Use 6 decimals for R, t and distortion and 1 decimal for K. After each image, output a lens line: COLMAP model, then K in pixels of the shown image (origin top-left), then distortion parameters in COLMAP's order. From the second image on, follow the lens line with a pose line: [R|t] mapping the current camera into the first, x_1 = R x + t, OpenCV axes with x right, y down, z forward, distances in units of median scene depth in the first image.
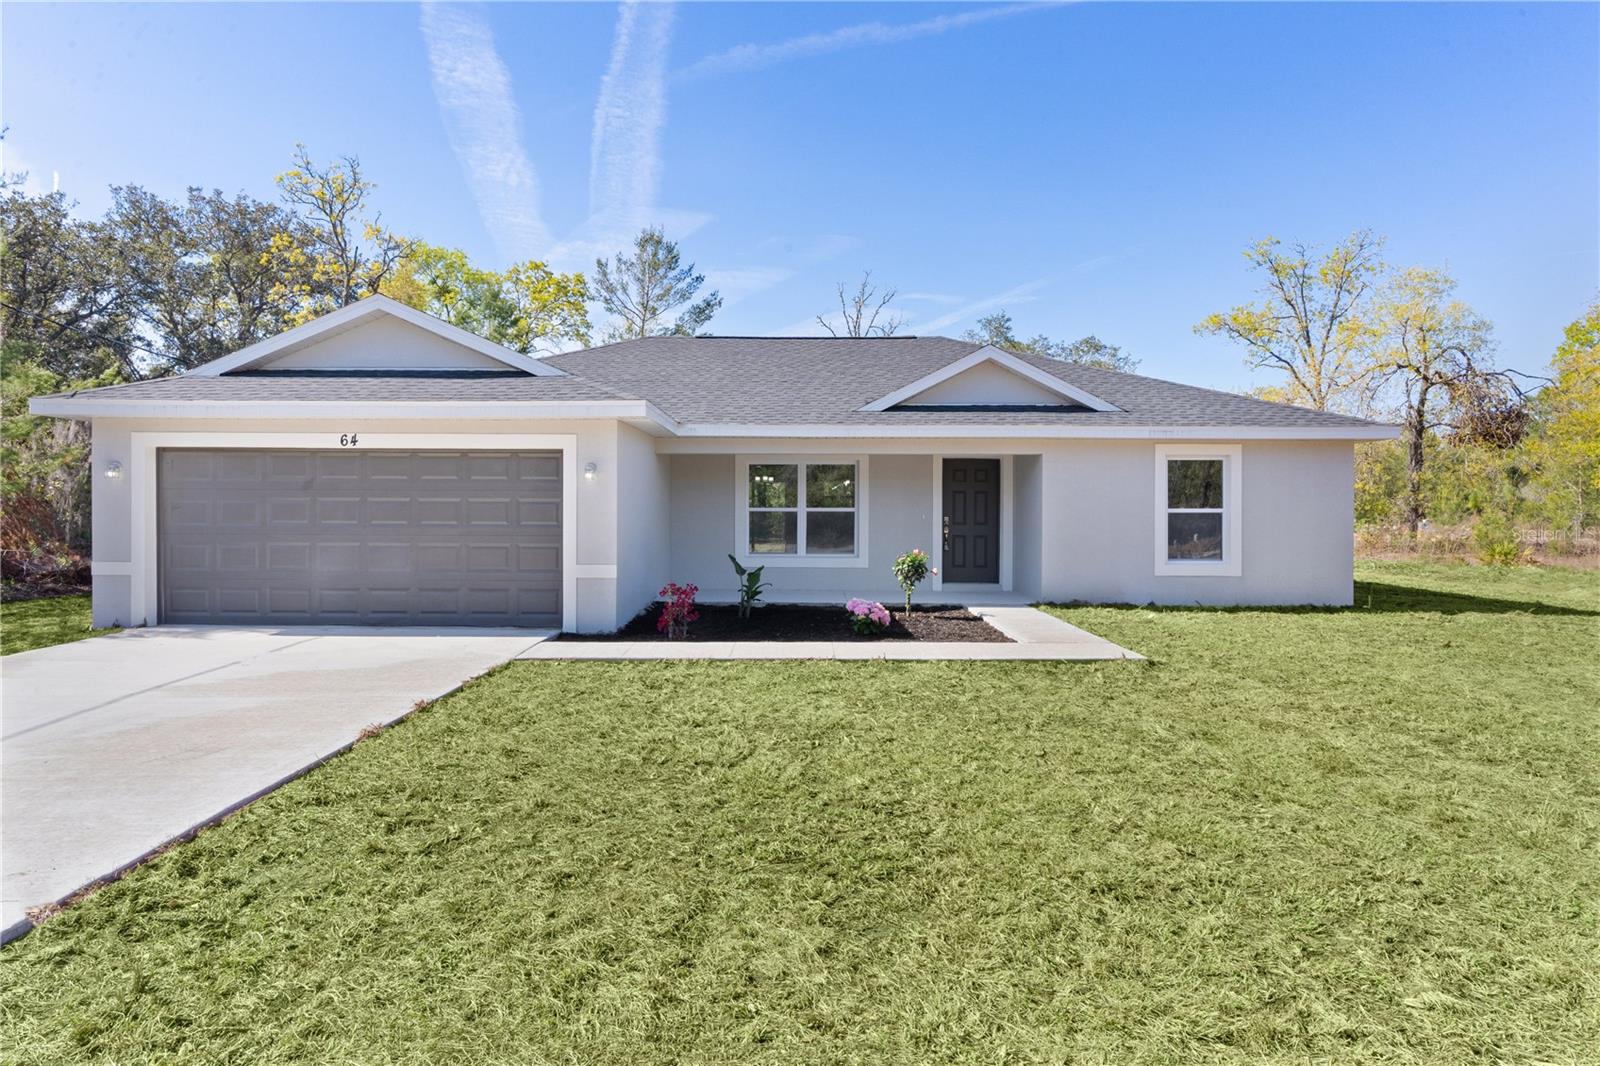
lens RADIAL K [[945.6, 0, 812.2], [0, 945.6, 505.6], [0, 0, 1]] dist [-0.002022, -0.001027]
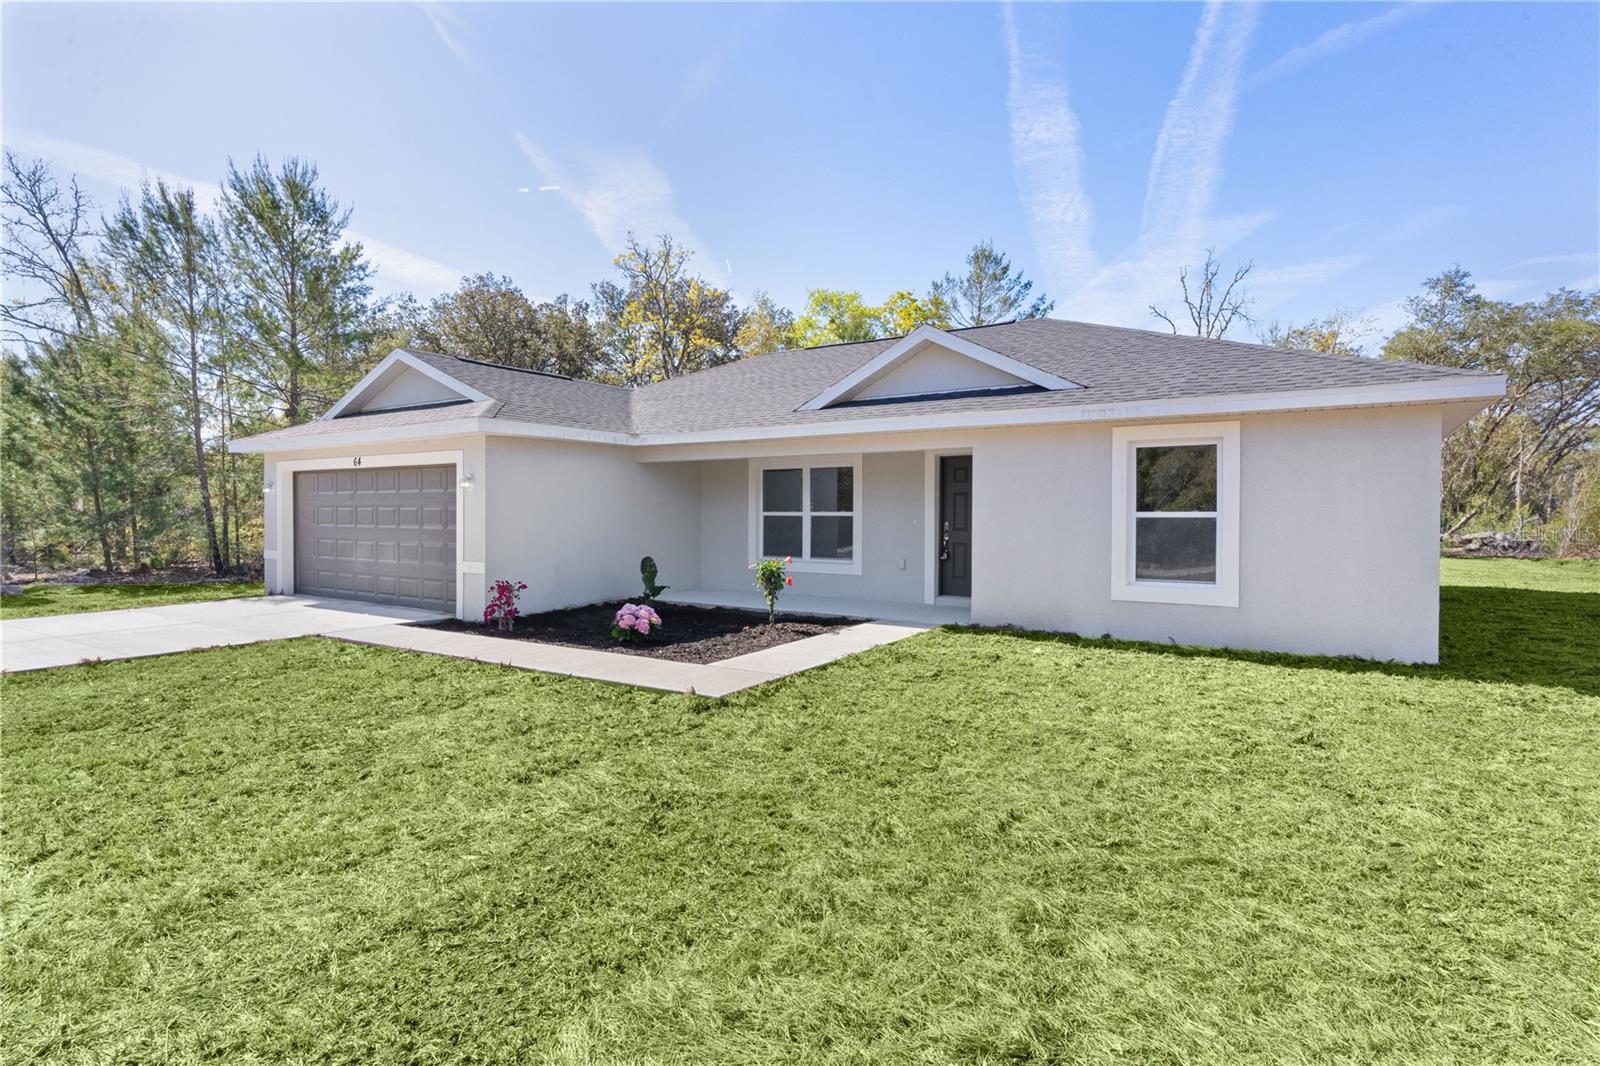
lens RADIAL K [[857.0, 0, 781.4], [0, 857.0, 507.7], [0, 0, 1]] dist [-0.000849, 0.000955]
pose [[0.820410, -0.004790, -0.571756, 0.529067], [0.003534, 0.999988, -0.003307, 0.000859], [0.571765, 0.000692, 0.820417, 0.275691]]
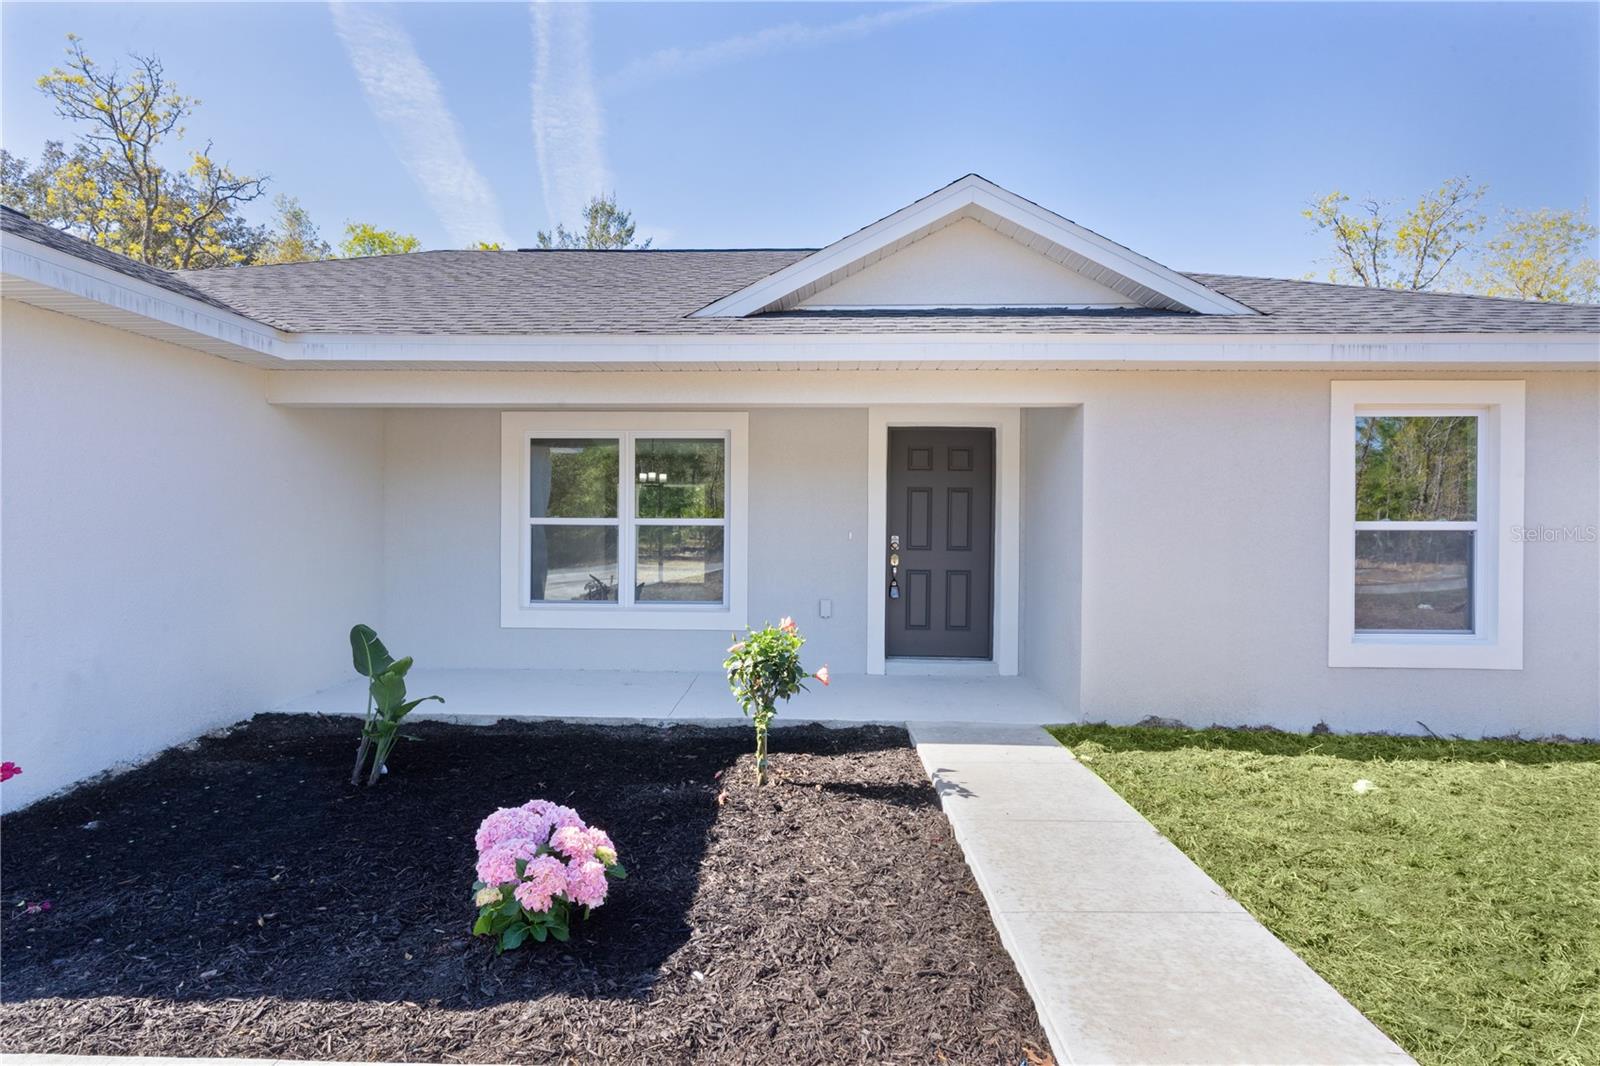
lens RADIAL K [[876.4, 0, 800.0], [0, 876.4, 533.0], [0, 0, 1]] dist [-0.001382, 0.000482]
pose [[0.999326, 0.002890, -0.036593, 0.118088], [-0.002215, 0.999827, 0.018474, 0.001409], [0.036641, -0.018381, 0.999159, 0.553942]]
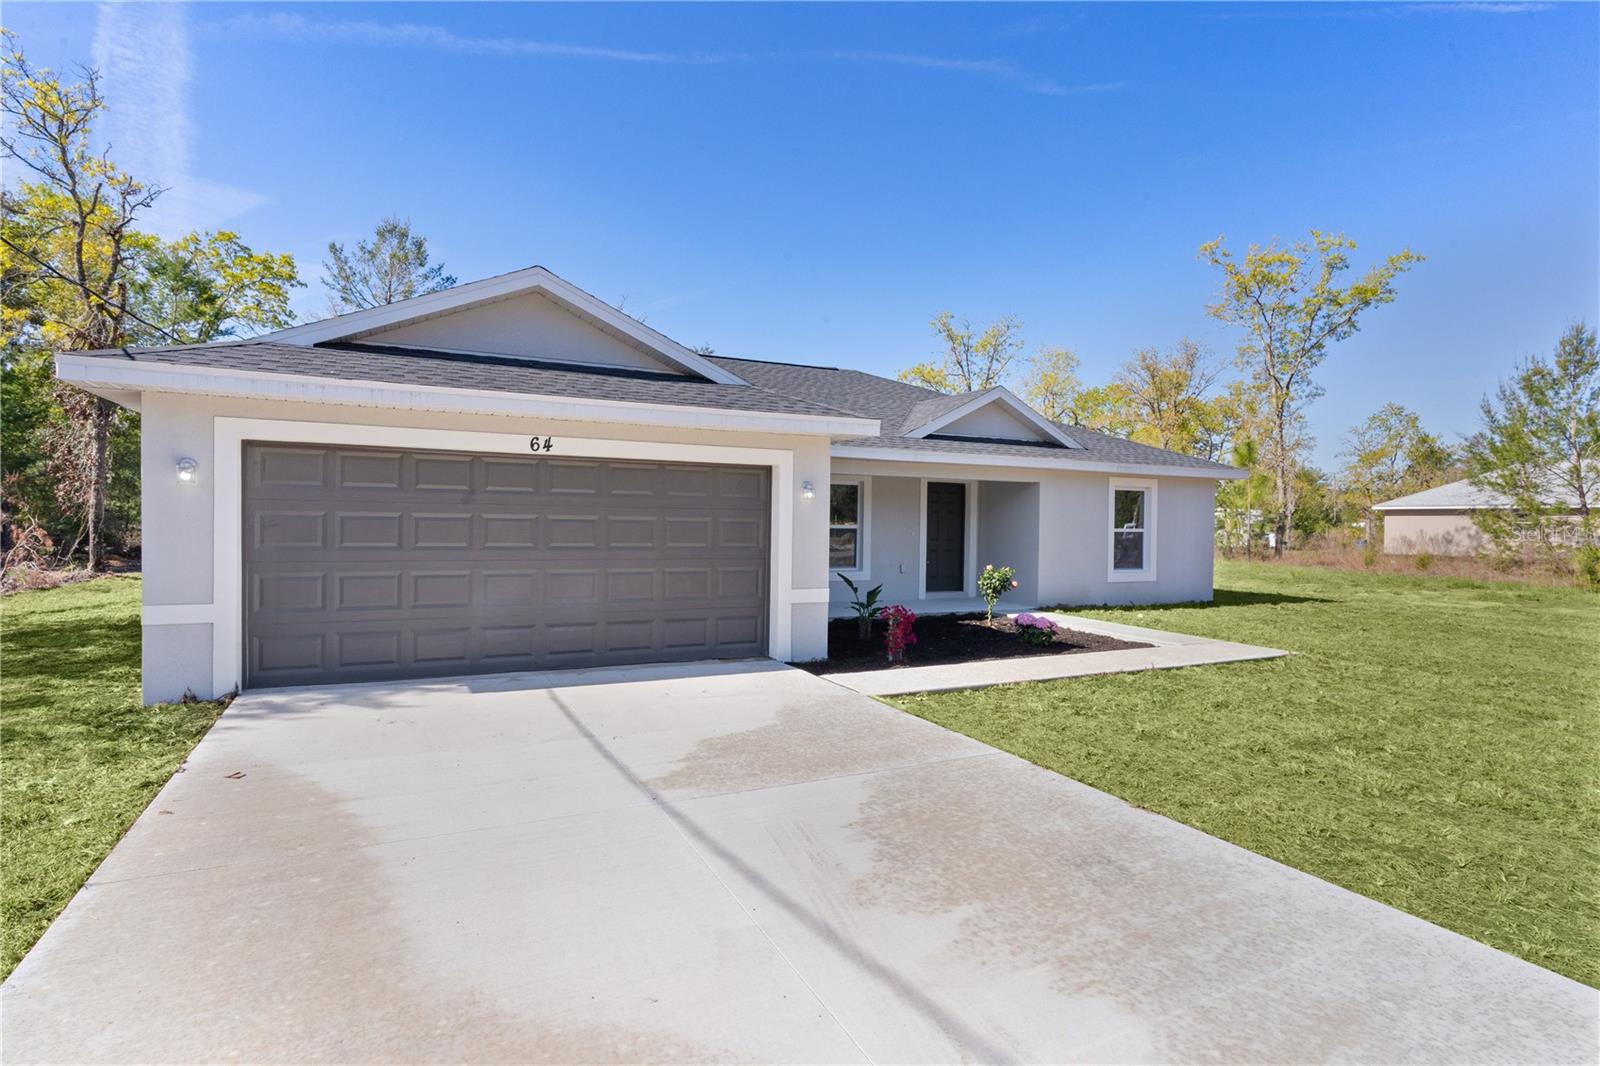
lens RADIAL K [[822.1, 0, 825.9], [0, 822.1, 527.7], [0, 0, 1]] dist [-0.003645, -0.006405]
pose [[0.887160, 0.005366, 0.461430, -0.464927], [-0.013468, 0.999807, 0.014268, -0.008531], [-0.461264, -0.018873, 0.887062, 0.201859]]
